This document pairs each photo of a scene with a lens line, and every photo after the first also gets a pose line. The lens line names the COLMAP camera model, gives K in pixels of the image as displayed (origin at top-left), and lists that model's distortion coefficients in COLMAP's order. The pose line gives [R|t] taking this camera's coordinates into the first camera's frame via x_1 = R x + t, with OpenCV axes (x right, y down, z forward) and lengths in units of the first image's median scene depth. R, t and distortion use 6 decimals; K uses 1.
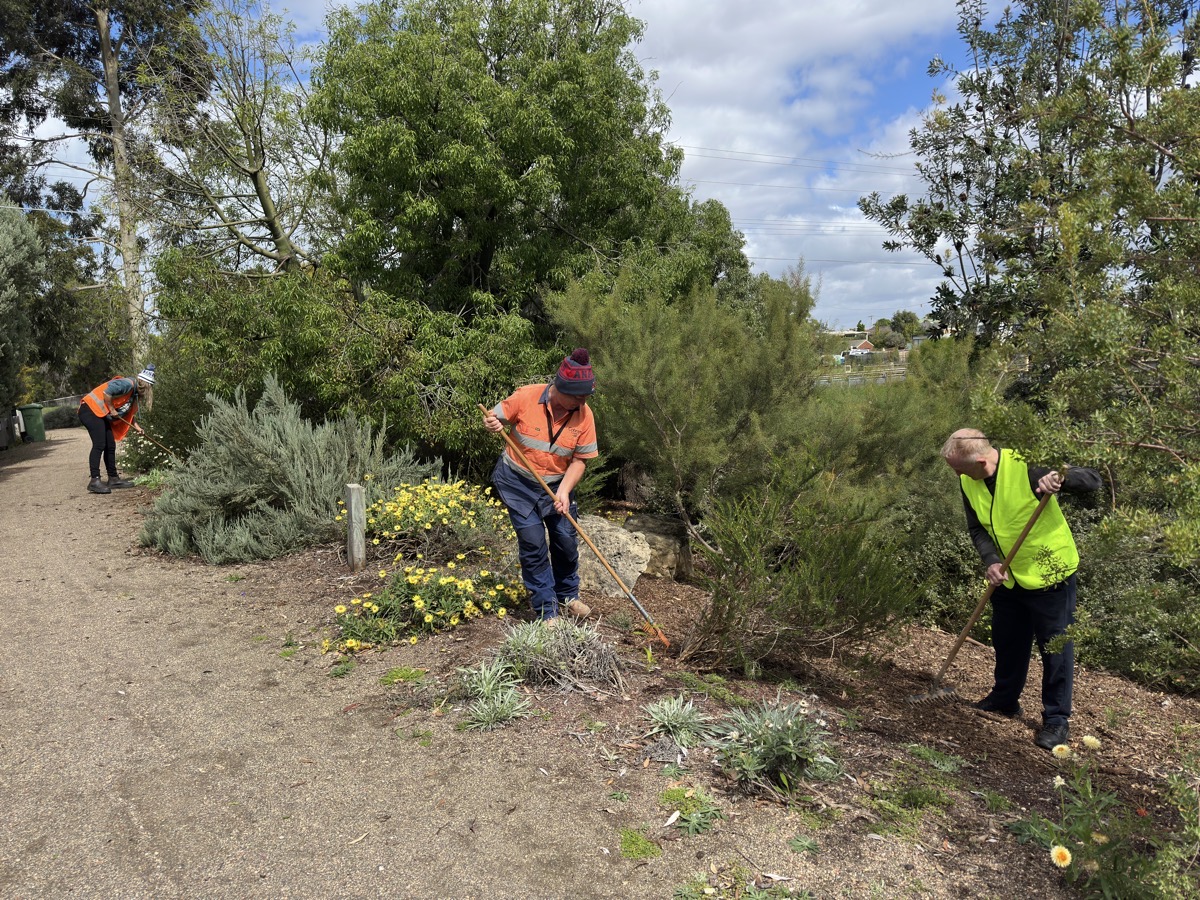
lens RADIAL K [[866.8, 0, 600.0], [0, 866.8, 450.0], [0, 0, 1]] dist [0.009673, 0.000288]
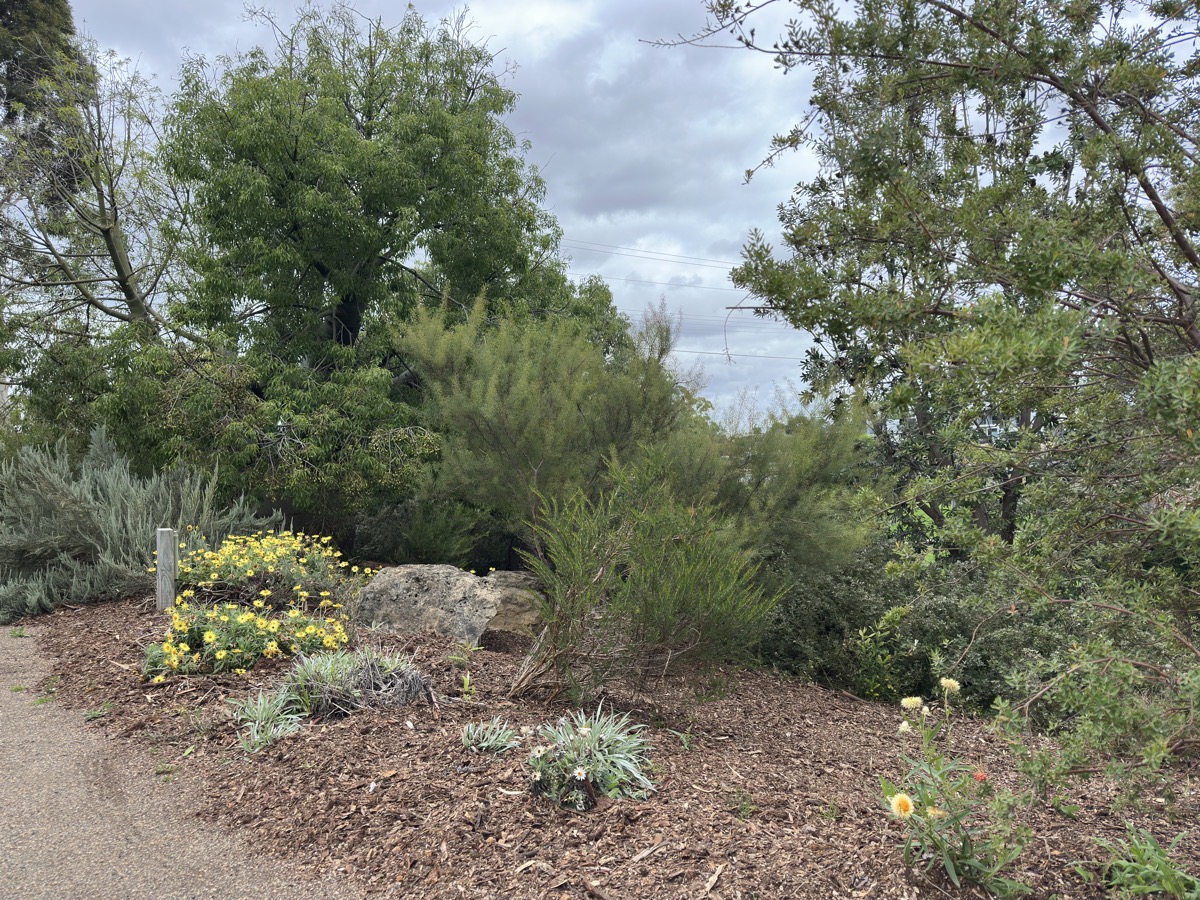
lens RADIAL K [[843.2, 0, 600.3], [0, 843.2, 485.1], [0, 0, 1]] dist [0.049244, -0.128988]
pose [[0.994523, -0.003804, 0.104447, 0.058030], [0.013294, 0.995825, -0.090314, 0.067789], [-0.103667, 0.091208, 0.990421, 0.081182]]
